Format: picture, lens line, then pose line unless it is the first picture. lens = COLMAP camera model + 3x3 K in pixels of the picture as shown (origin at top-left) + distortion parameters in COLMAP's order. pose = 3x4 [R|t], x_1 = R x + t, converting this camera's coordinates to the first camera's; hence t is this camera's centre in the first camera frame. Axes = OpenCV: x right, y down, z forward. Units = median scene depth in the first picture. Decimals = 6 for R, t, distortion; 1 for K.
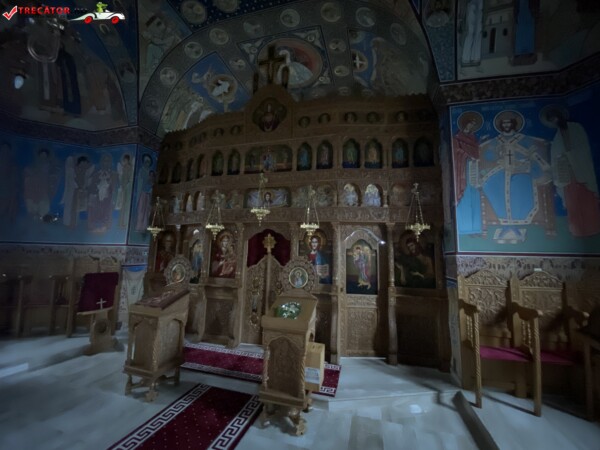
lens RADIAL K [[243.0, 0, 298.1], [0, 243.0, 223.7], [0, 0, 1]] dist [0.040468, -0.031543]
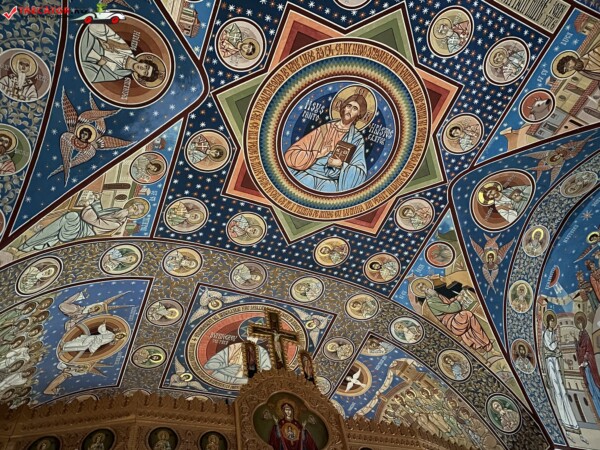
lens RADIAL K [[456.0, 0, 297.7], [0, 456.0, 224.1], [0, 0, 1]] dist [0.045921, -0.046055]
pose [[0.769905, 0.450841, 0.451652, -0.684080], [0.098366, 0.615444, -0.782018, -0.009356], [-0.630532, 0.646507, 0.429486, 0.399956]]
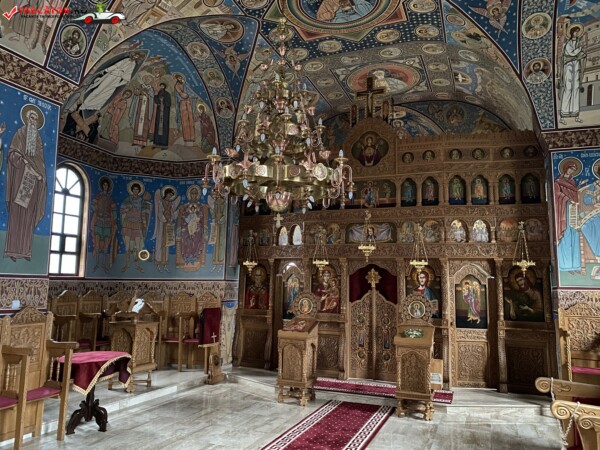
lens RADIAL K [[456.0, 0, 297.7], [0, 456.0, 224.1], [0, 0, 1]] dist [0.045921, -0.046055]
pose [[0.995339, -0.018727, -0.094597, -0.249358], [0.017309, 0.999725, -0.015797, -0.118734], [0.094867, 0.014086, 0.995390, -0.901427]]
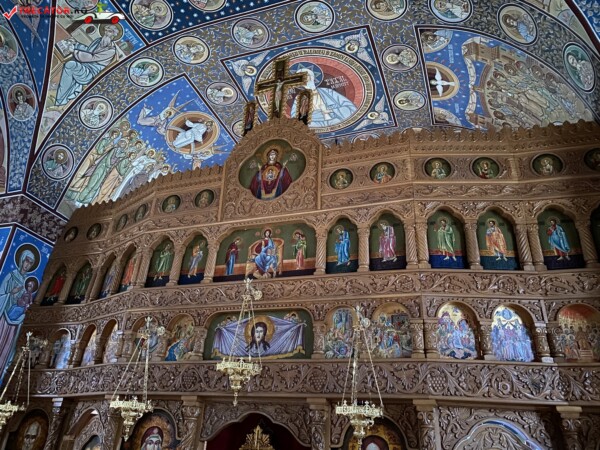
lens RADIAL K [[456.0, 0, 297.7], [0, 456.0, 224.1], [0, 0, 1]] dist [0.045921, -0.046055]
pose [[0.997322, -0.005285, -0.072950, 0.004089], [-0.020365, 0.937878, -0.346366, -0.011109], [0.070249, 0.346924, 0.935259, 0.166680]]
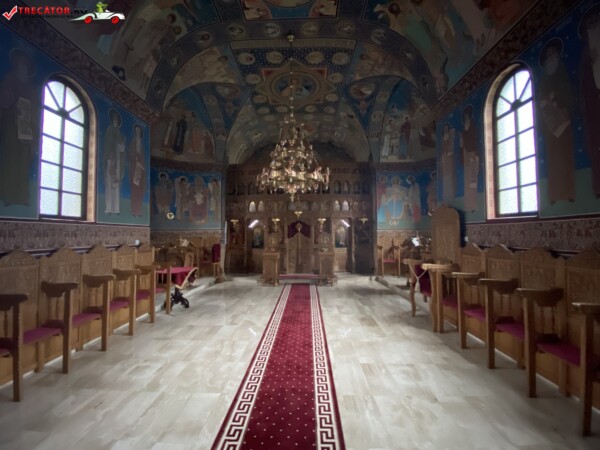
lens RADIAL K [[240.4, 0, 296.9], [0, 240.4, 225.0], [0, 0, 1]] dist [0.035633, -0.029539]
pose [[0.967090, -0.019360, 0.253697, -0.667873], [-0.002001, 0.996491, 0.083672, -0.112705], [-0.254426, -0.081426, 0.963658, -1.005219]]
